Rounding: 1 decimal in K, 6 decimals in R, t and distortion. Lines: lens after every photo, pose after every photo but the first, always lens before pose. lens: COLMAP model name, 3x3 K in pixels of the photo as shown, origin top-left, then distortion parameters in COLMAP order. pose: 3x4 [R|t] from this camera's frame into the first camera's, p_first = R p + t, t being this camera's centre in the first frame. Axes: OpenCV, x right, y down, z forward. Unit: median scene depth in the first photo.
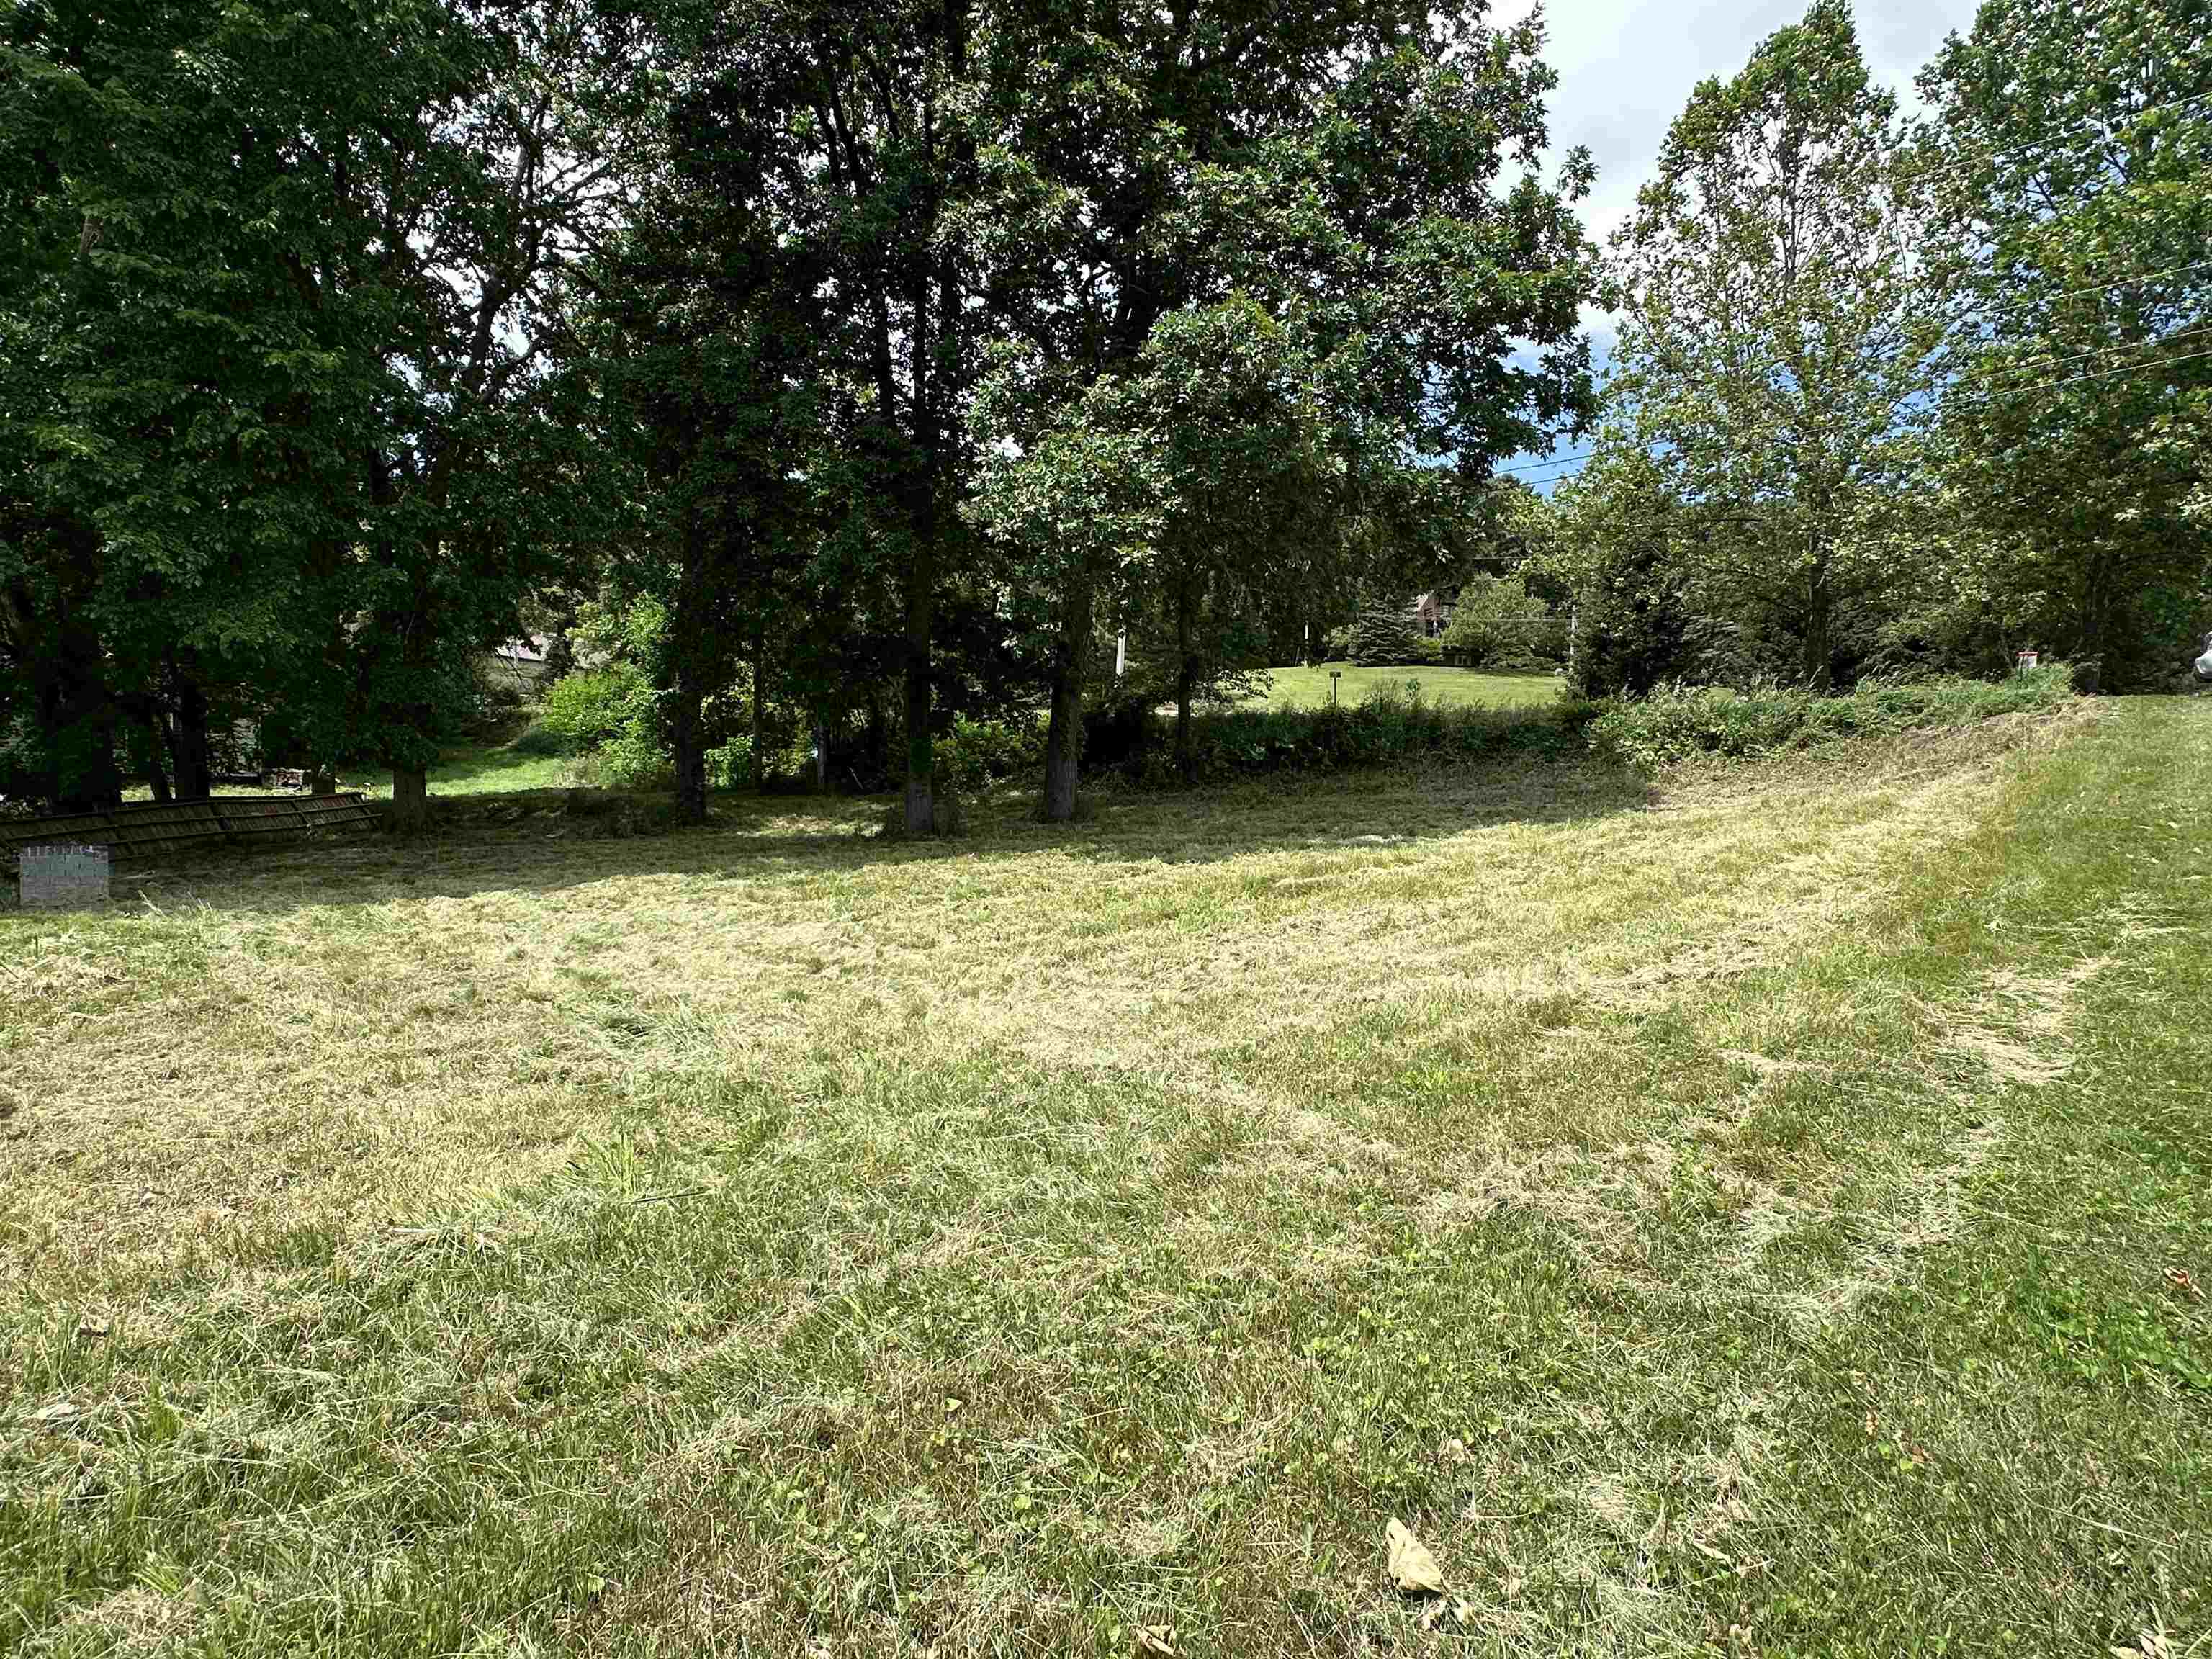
lens RADIAL K [[1182.8, 0, 1106.0], [0, 1182.8, 829.5], [0, 0, 1]] dist [-0.002463, -0.000547]
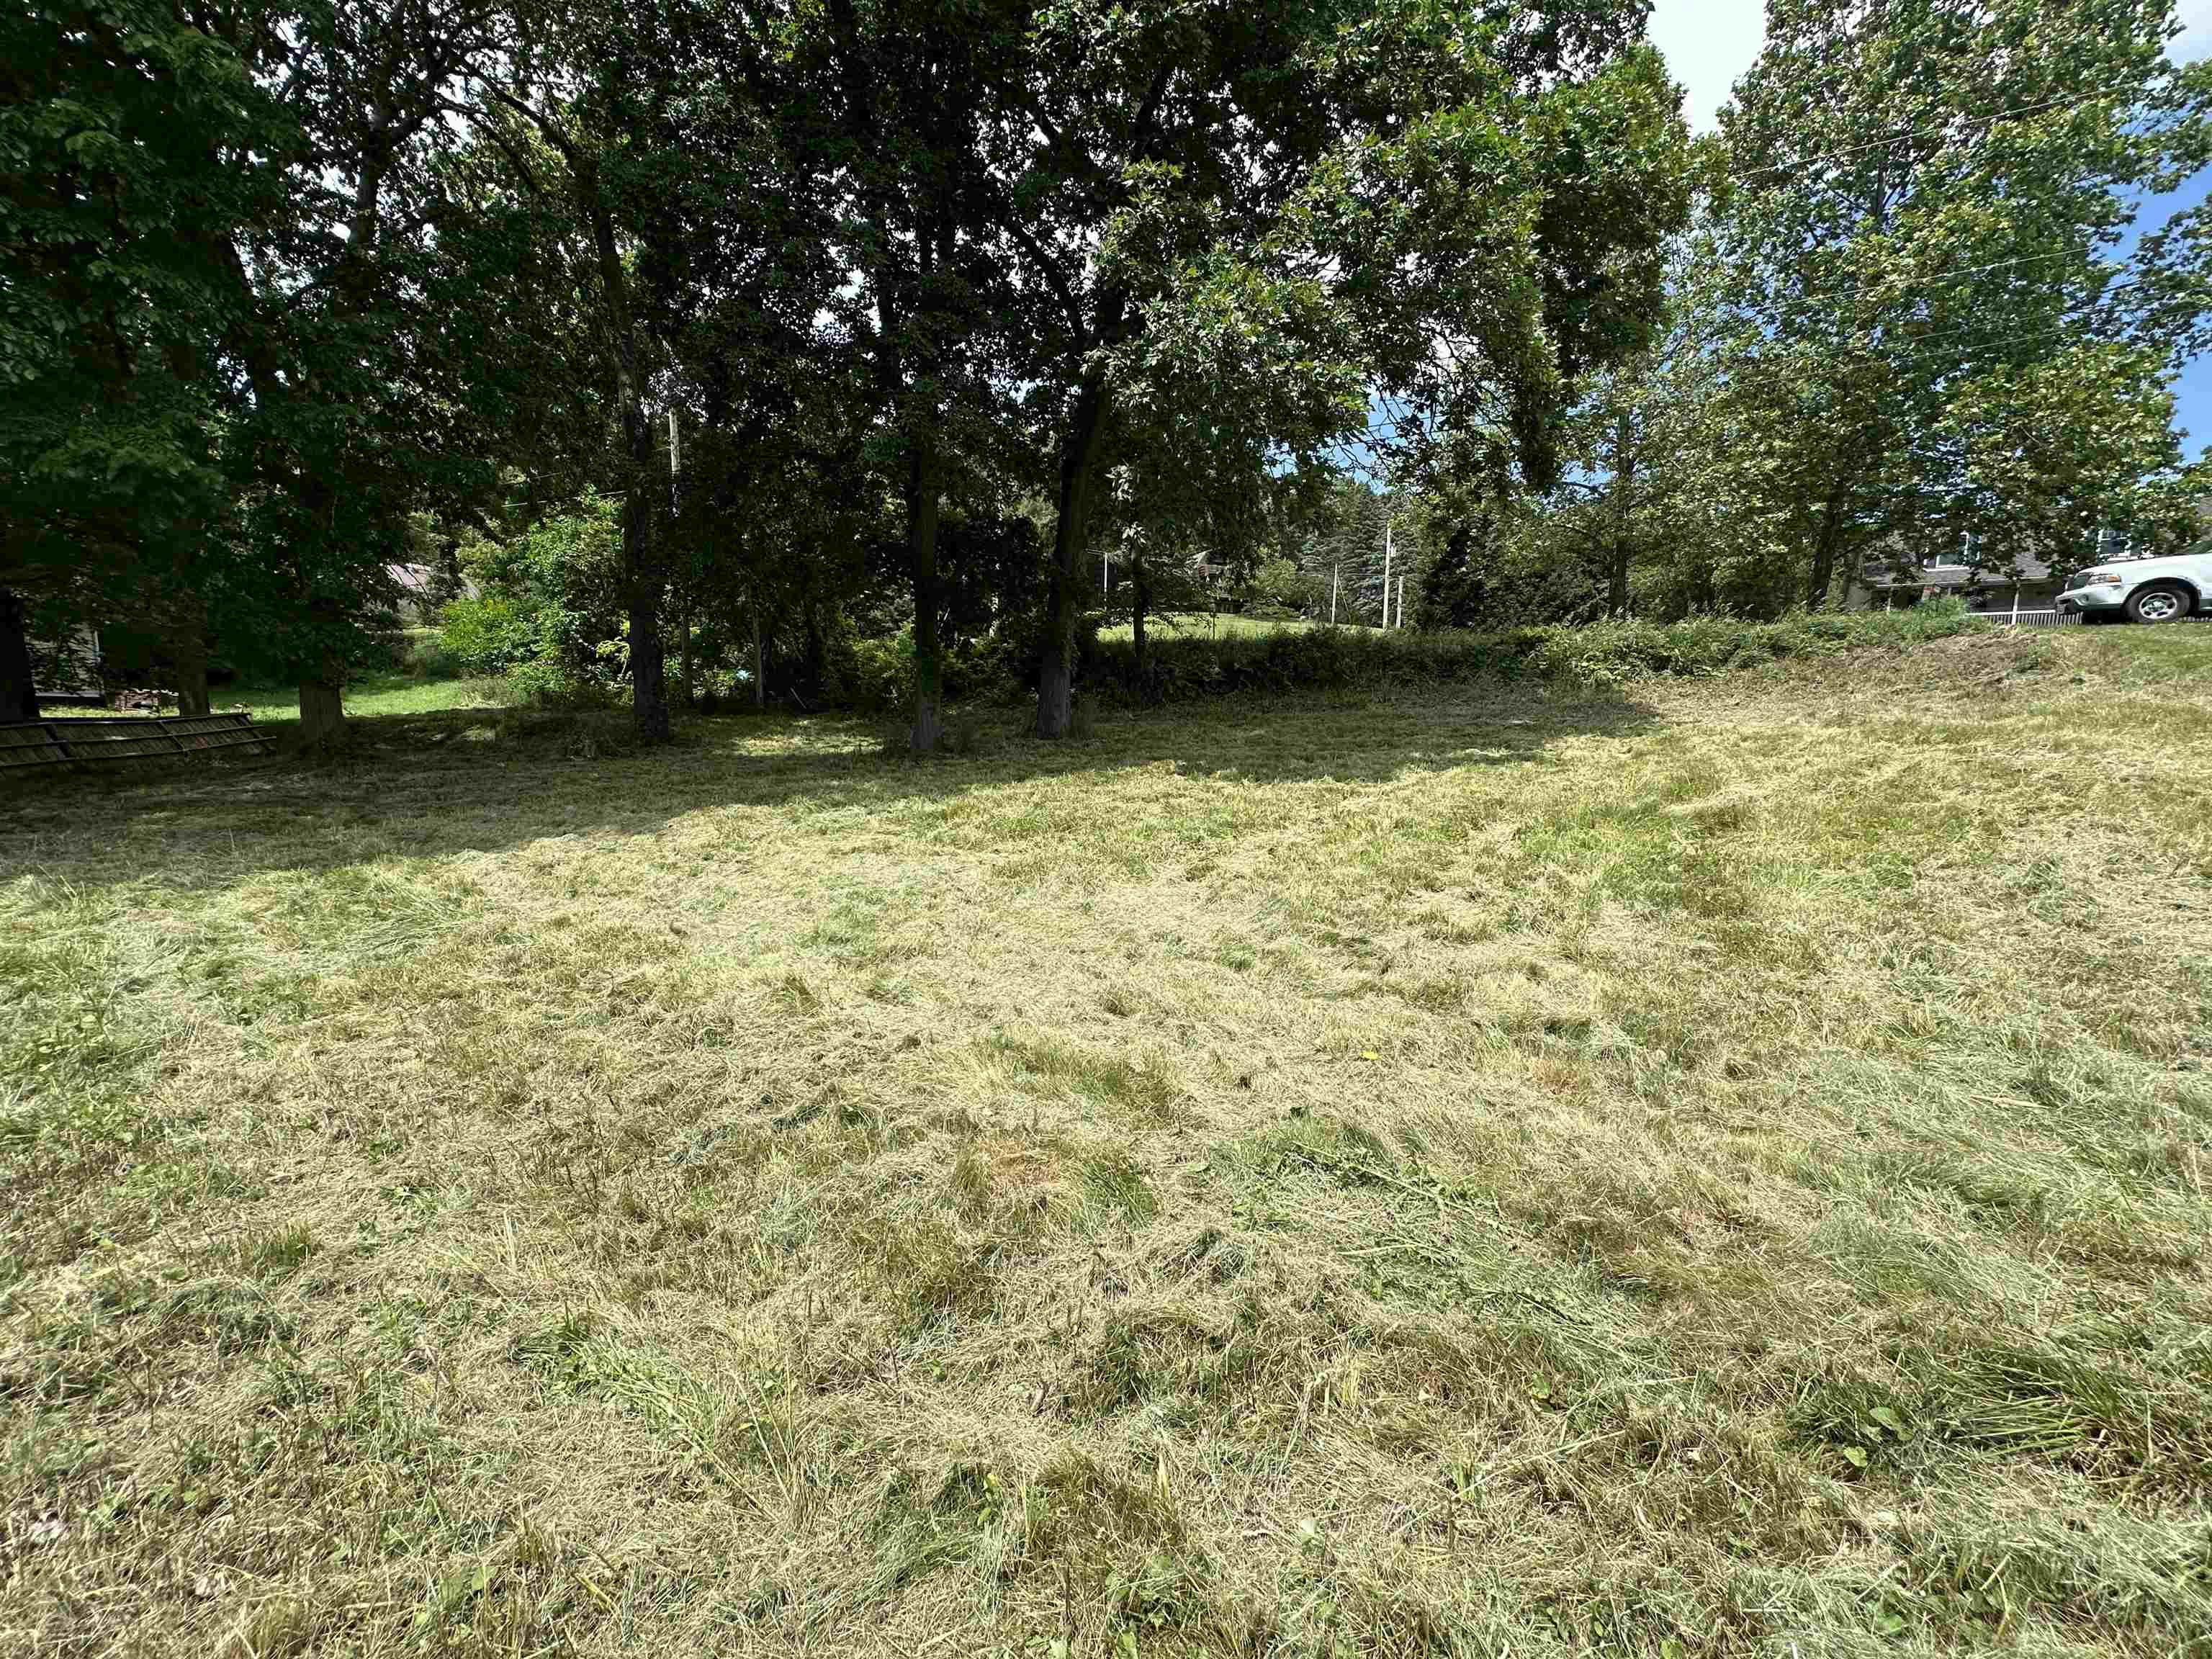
lens RADIAL K [[882.4, 0, 1106.0], [0, 882.4, 829.5], [0, 0, 1]] dist [0.001729, 0.000314]
pose [[0.973526, -0.034023, 0.226030, -0.147532], [0.011260, 0.994798, 0.101243, -0.003930], [-0.228298, -0.096017, 0.968845, 0.185853]]
